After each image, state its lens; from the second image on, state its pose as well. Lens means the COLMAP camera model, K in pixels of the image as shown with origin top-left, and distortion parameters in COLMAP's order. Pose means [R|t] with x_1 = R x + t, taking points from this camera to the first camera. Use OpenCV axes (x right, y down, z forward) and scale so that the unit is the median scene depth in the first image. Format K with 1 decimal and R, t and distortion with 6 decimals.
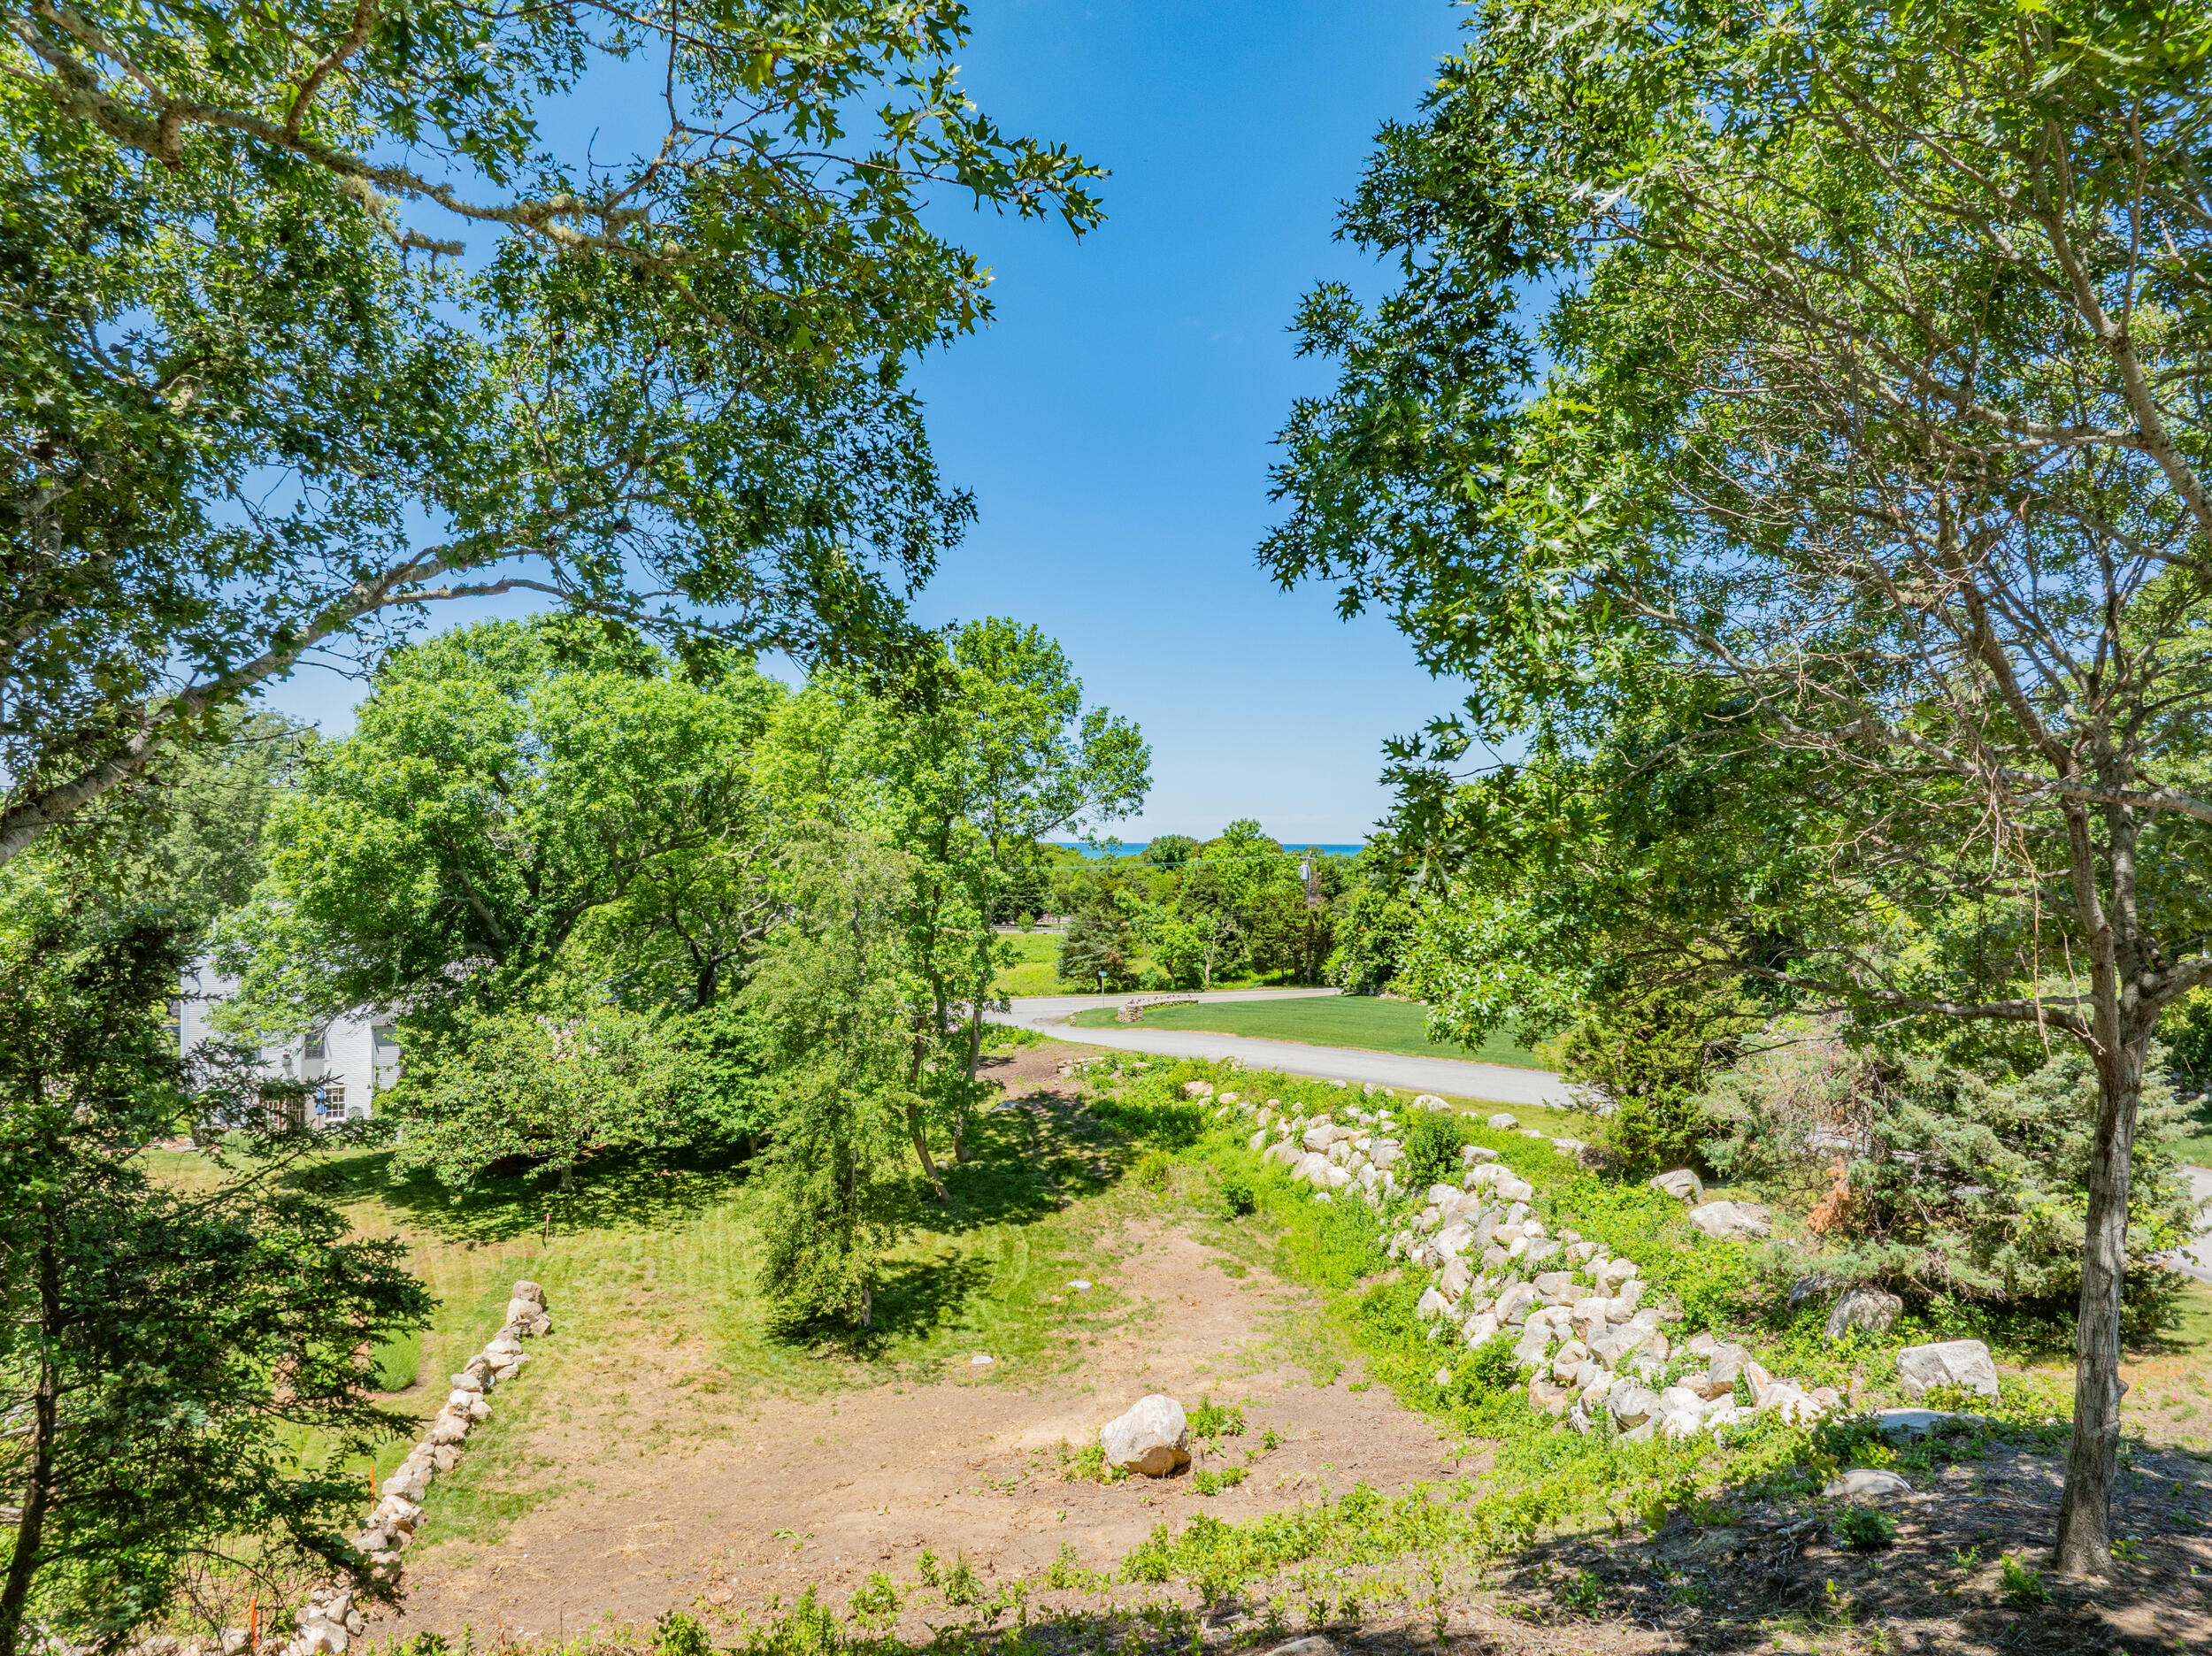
lens RADIAL K [[1559.6, 0, 1104.8], [0, 1559.6, 816.8], [0, 0, 1]] dist [-0.046769, 0.012750]
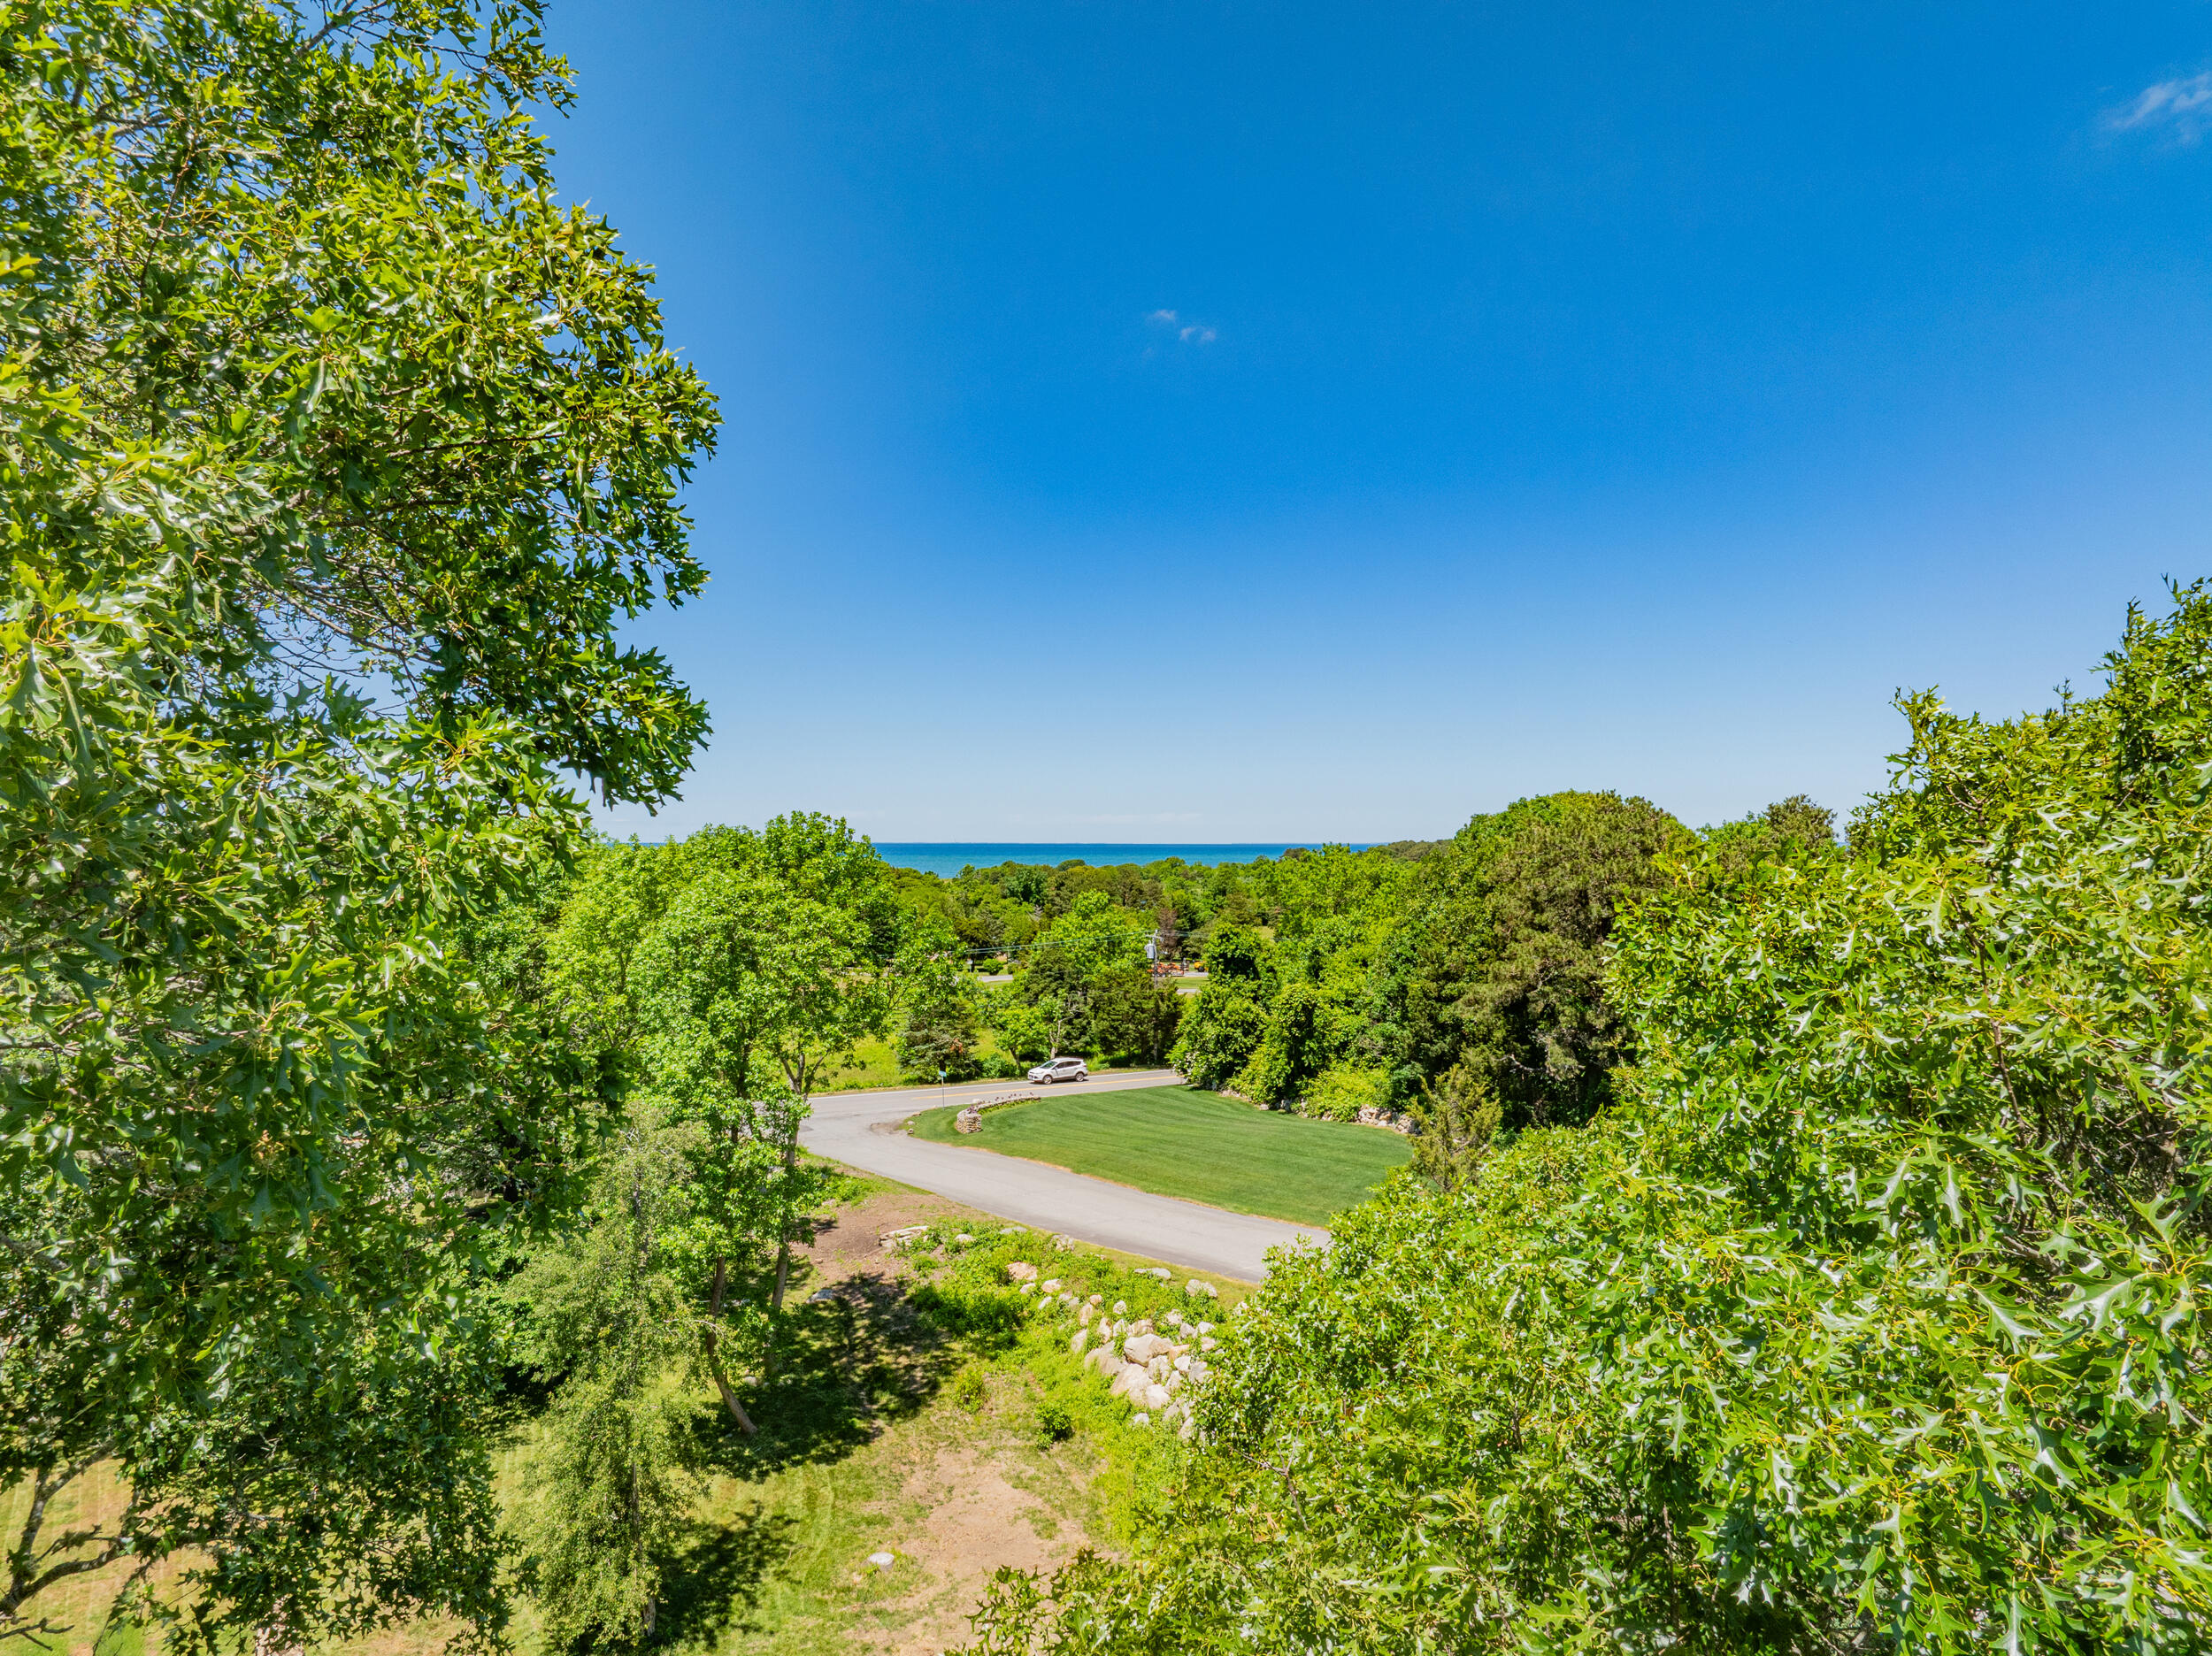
lens RADIAL K [[1559.6, 0, 1104.8], [0, 1559.6, 816.8], [0, 0, 1]] dist [-0.046769, 0.012750]
pose [[0.996388, -0.004692, 0.084784, 0.034093], [0.003735, 0.999928, 0.011438, -0.135090], [-0.084832, -0.011080, 0.996334, 0.033703]]
